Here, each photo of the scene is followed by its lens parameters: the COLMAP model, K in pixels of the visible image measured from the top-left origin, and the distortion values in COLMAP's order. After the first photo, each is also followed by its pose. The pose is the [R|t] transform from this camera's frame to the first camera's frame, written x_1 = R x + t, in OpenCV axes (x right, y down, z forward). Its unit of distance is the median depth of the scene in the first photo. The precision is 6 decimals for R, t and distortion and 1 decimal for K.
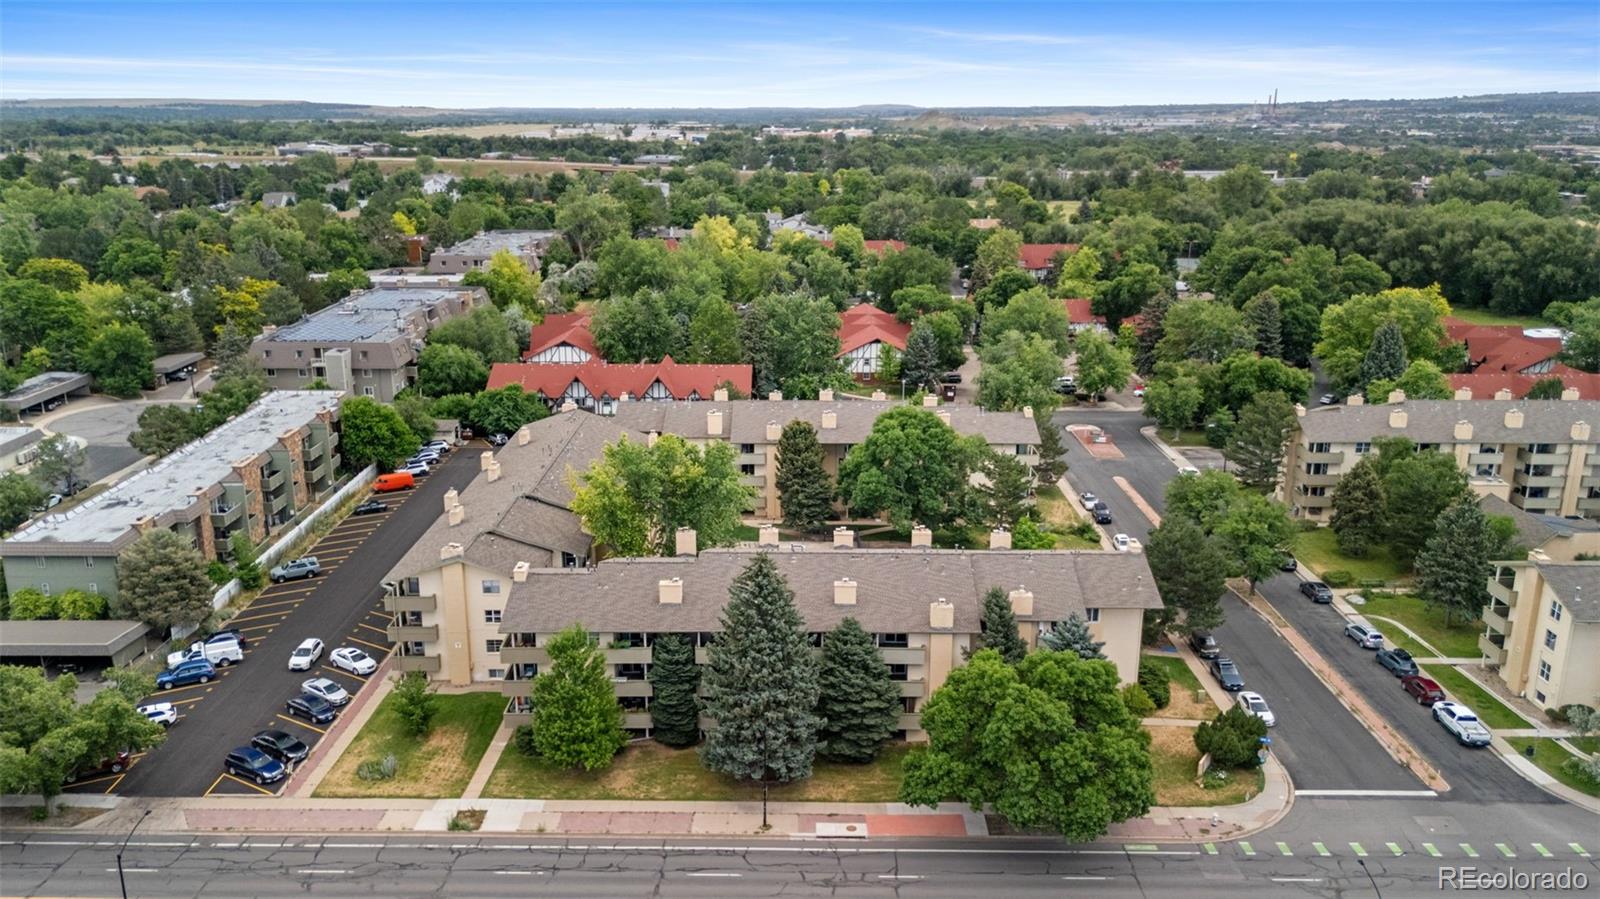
lens RADIAL K [[1174.4, 0, 770.5], [0, 1174.4, 448.8], [0, 0, 1]] dist [0.082034, -0.102793]
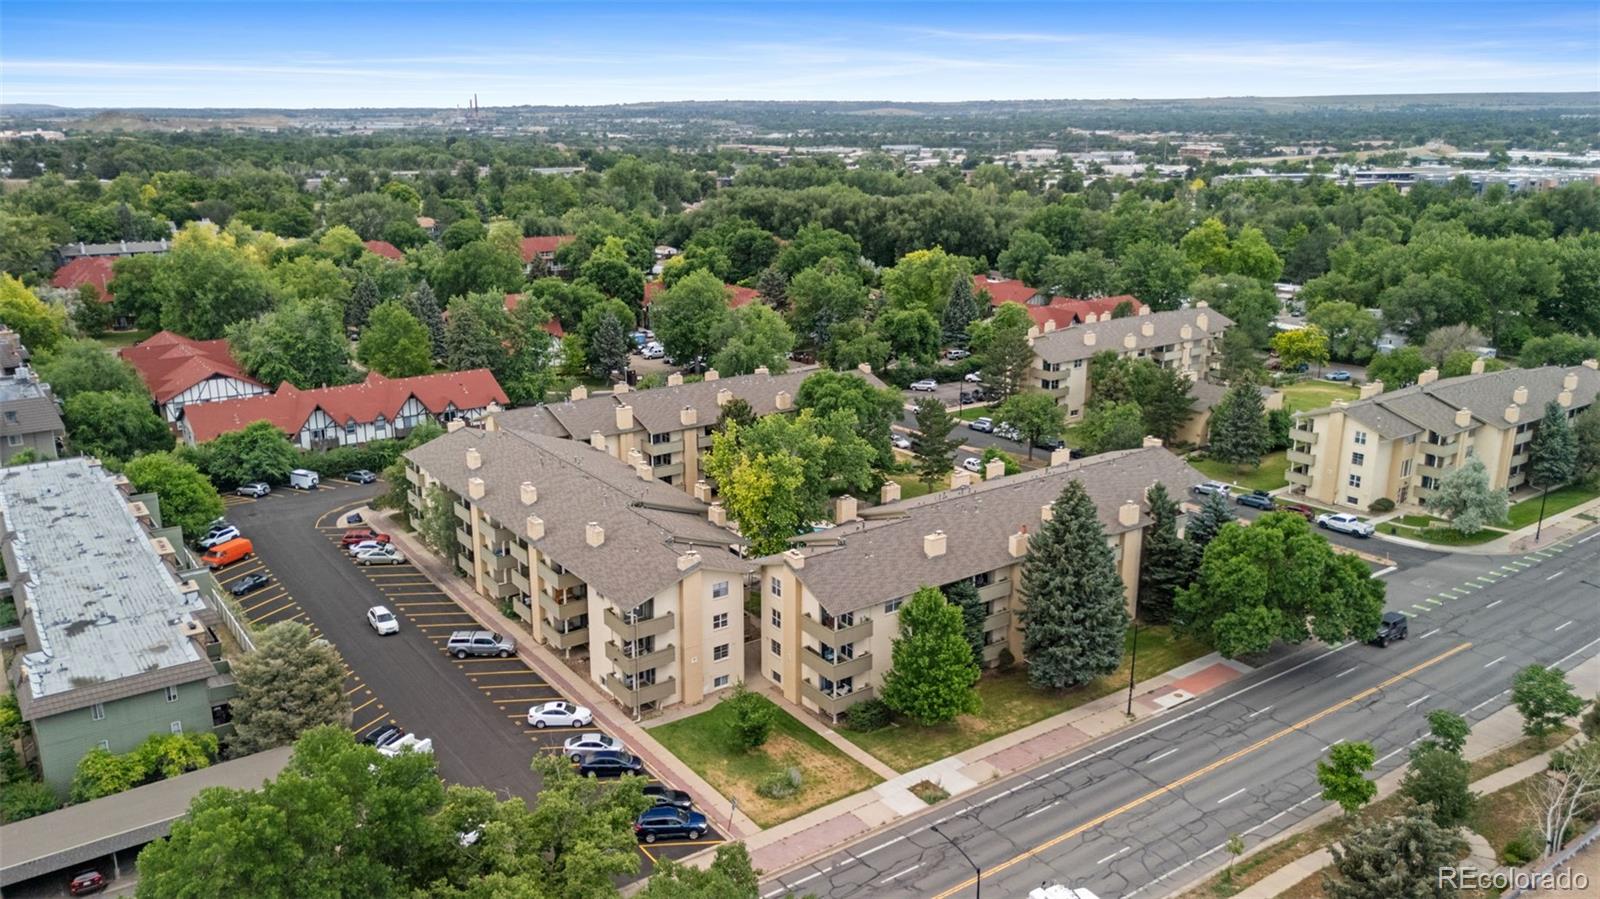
lens RADIAL K [[1174.4, 0, 770.5], [0, 1174.4, 448.8], [0, 0, 1]] dist [0.082034, -0.102793]
pose [[0.816552, -0.158381, 0.555120, -0.666523], [0.159886, 0.986056, 0.046147, -0.029518], [-0.554688, 0.051074, 0.830489, 0.179308]]
